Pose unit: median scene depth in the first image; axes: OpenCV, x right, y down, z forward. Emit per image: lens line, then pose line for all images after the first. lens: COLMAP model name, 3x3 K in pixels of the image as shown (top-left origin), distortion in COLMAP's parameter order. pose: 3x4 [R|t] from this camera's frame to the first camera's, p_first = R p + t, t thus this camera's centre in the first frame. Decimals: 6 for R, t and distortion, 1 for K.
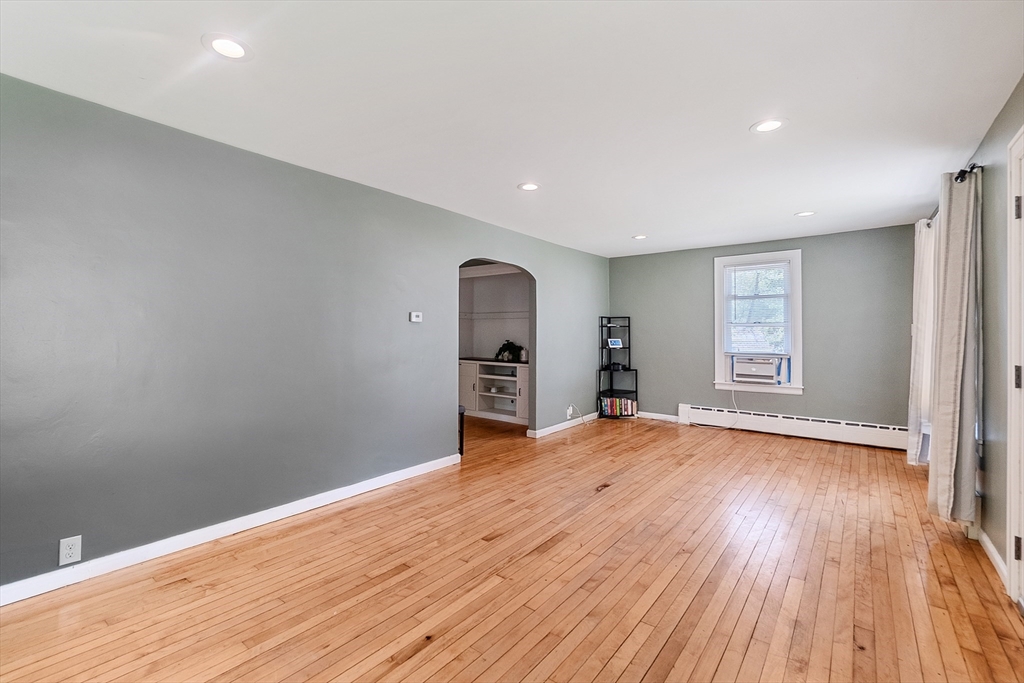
lens RADIAL K [[465.1, 0, 489.6], [0, 465.1, 328.1], [0, 0, 1]] dist [-0.011093, 0.000237]
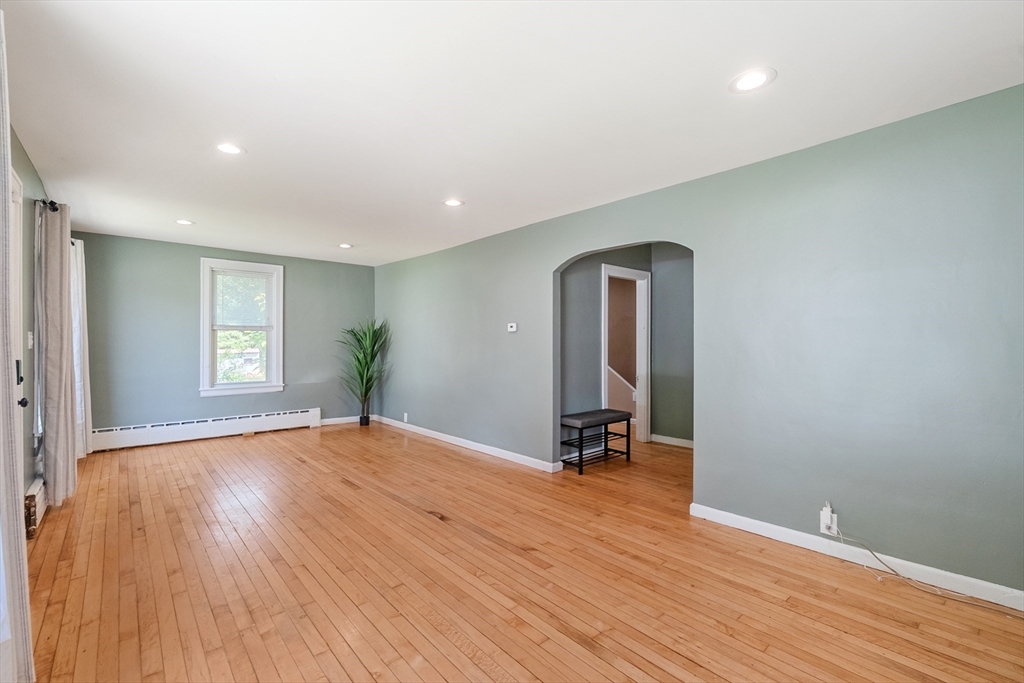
lens RADIAL K [[454.4, 0, 492.6], [0, 454.4, 345.6], [0, 0, 1]] dist [-0.001470, 0.000884]
pose [[-0.199535, 0.007053, -0.979865, 0.887362], [0.014249, 0.999889, 0.004295, 0.015089], [0.979787, -0.013105, -0.199614, 1.063314]]
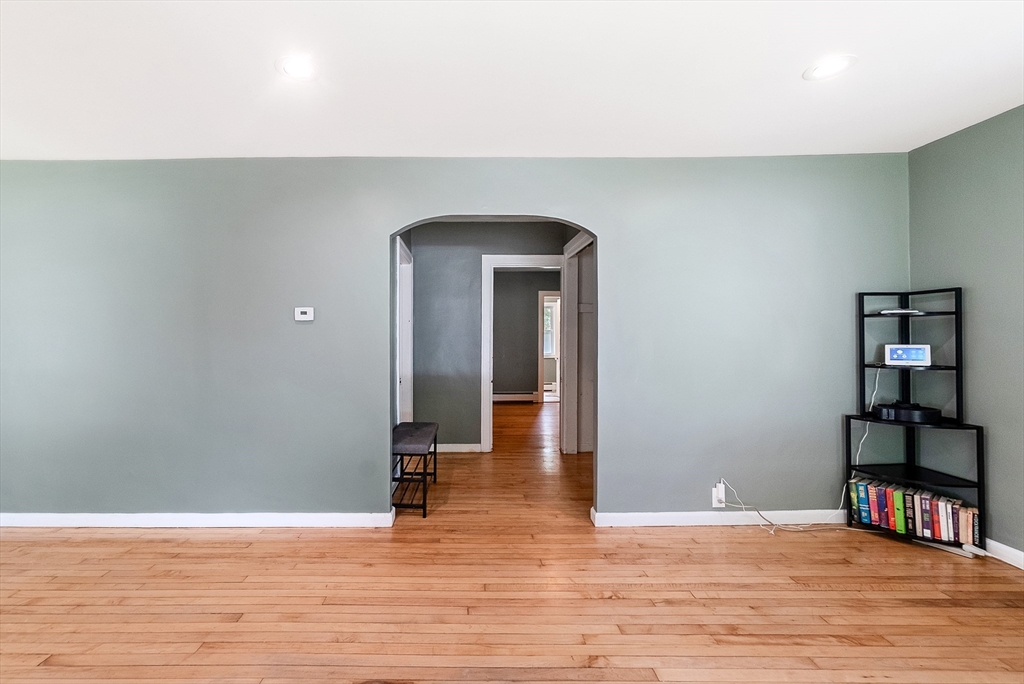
lens RADIAL K [[469.8, 0, 472.1], [0, 469.8, 334.5], [0, 0, 1]] dist [-0.005102, 0.000237]
pose [[0.619826, -0.008582, -0.784692, 0.540370], [0.016264, 0.999866, 0.001911, 0.010870], [0.784571, -0.013946, 0.619883, 0.669831]]
